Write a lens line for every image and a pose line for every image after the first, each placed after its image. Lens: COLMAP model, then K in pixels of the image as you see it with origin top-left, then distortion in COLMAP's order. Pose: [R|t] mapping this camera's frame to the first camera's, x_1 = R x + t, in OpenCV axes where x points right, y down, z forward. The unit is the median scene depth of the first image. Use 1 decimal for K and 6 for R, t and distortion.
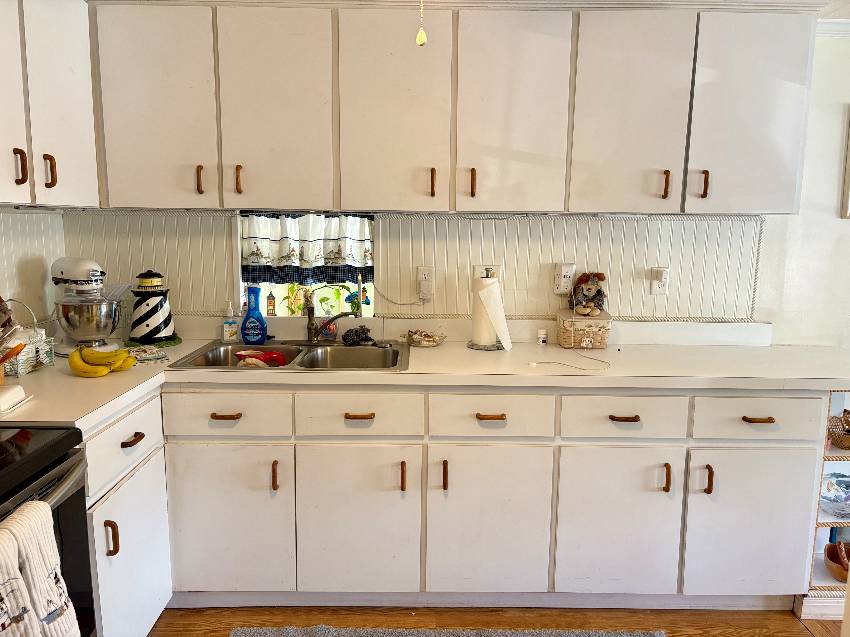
lens RADIAL K [[638.5, 0, 418.9], [0, 638.5, 319.9], [0, 0, 1]] dist [0.074989, -0.097197]
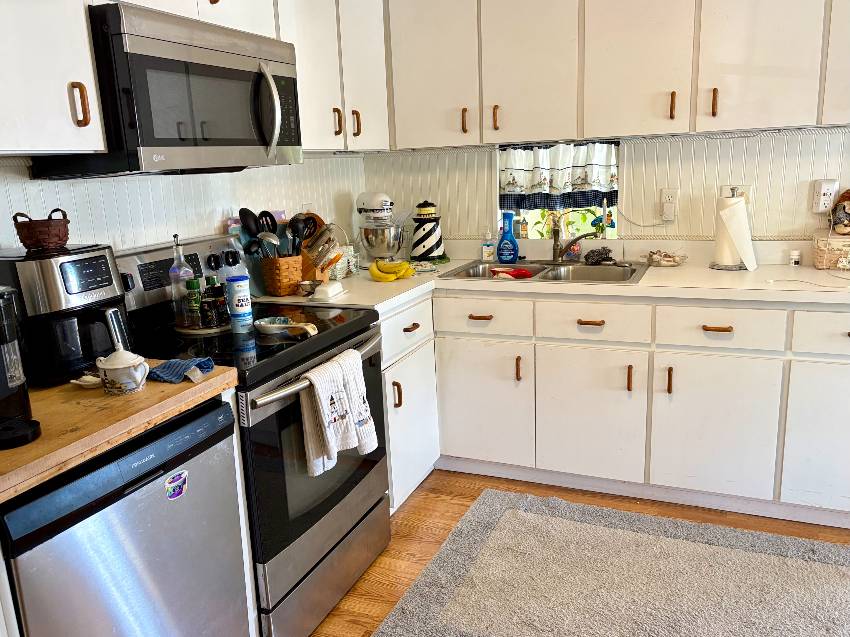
lens RADIAL K [[638.5, 0, 418.9], [0, 638.5, 319.9], [0, 0, 1]] dist [0.074989, -0.097197]
pose [[0.916122, 0.049567, -0.397823, 0.067195], [-0.009089, 0.994640, 0.102997, 0.024694], [0.400796, -0.090742, 0.911663, -0.137780]]
